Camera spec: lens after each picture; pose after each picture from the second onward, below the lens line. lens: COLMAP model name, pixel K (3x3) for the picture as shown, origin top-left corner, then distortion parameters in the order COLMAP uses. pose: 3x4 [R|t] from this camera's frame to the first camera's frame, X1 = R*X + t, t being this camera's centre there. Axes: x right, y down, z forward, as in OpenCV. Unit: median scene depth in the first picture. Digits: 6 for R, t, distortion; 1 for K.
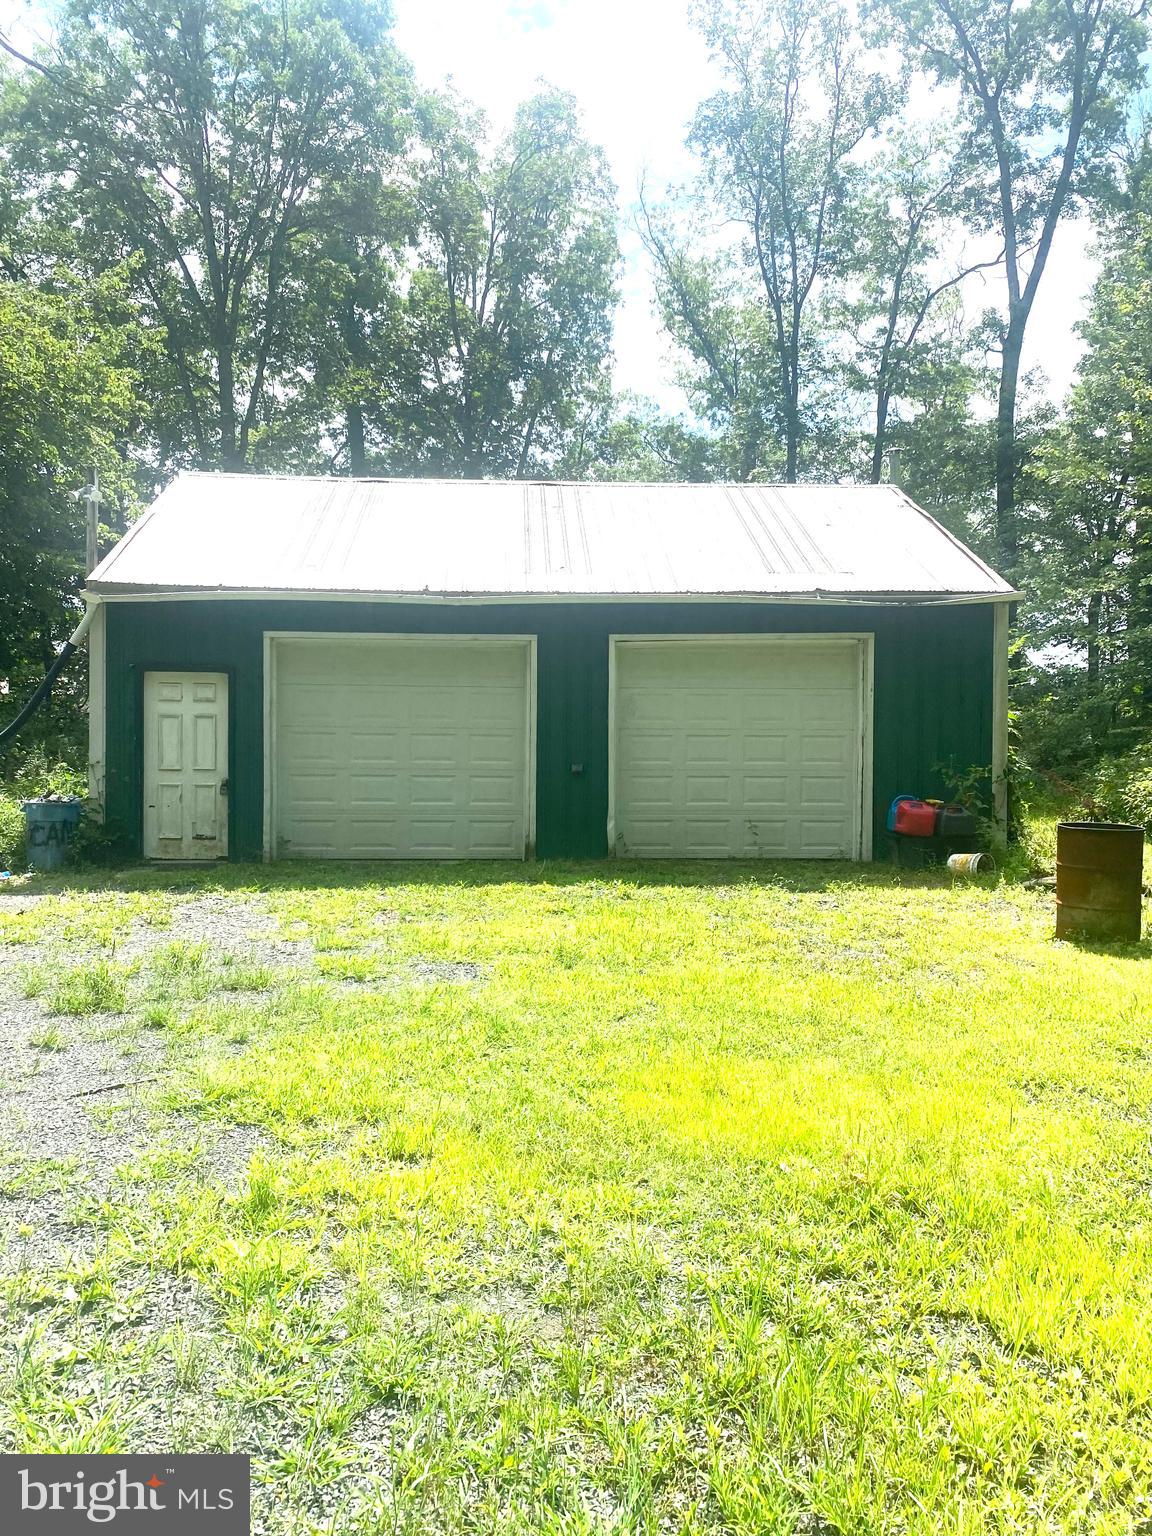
lens RADIAL K [[1201.4, 0, 587.2], [0, 1201.4, 752.8], [0, 0, 1]] dist [-0.000499, -0.007415]
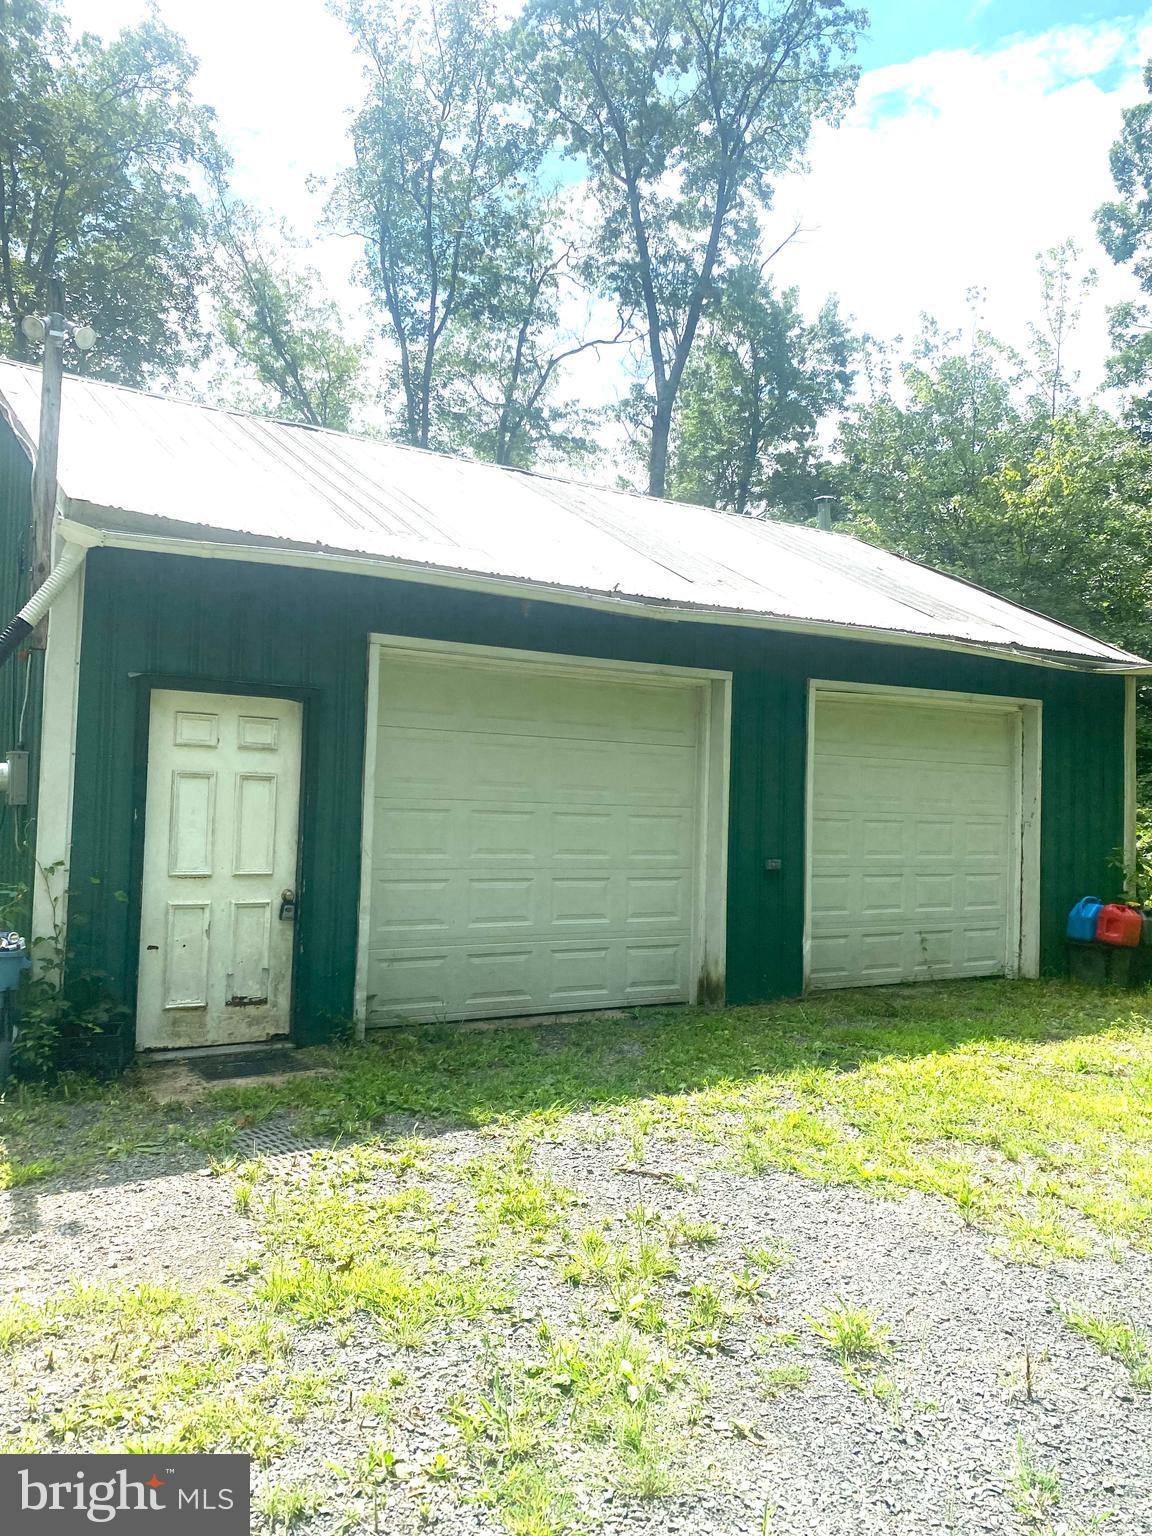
lens RADIAL K [[1201.4, 0, 575.4], [0, 1201.4, 760.1], [0, 0, 1]] dist [-0.000499, -0.007415]
pose [[0.866001, 0.032861, 0.498961, -0.463992], [-0.003601, 0.998222, -0.059492, -0.006308], [-0.500029, 0.049723, 0.864580, 0.452127]]
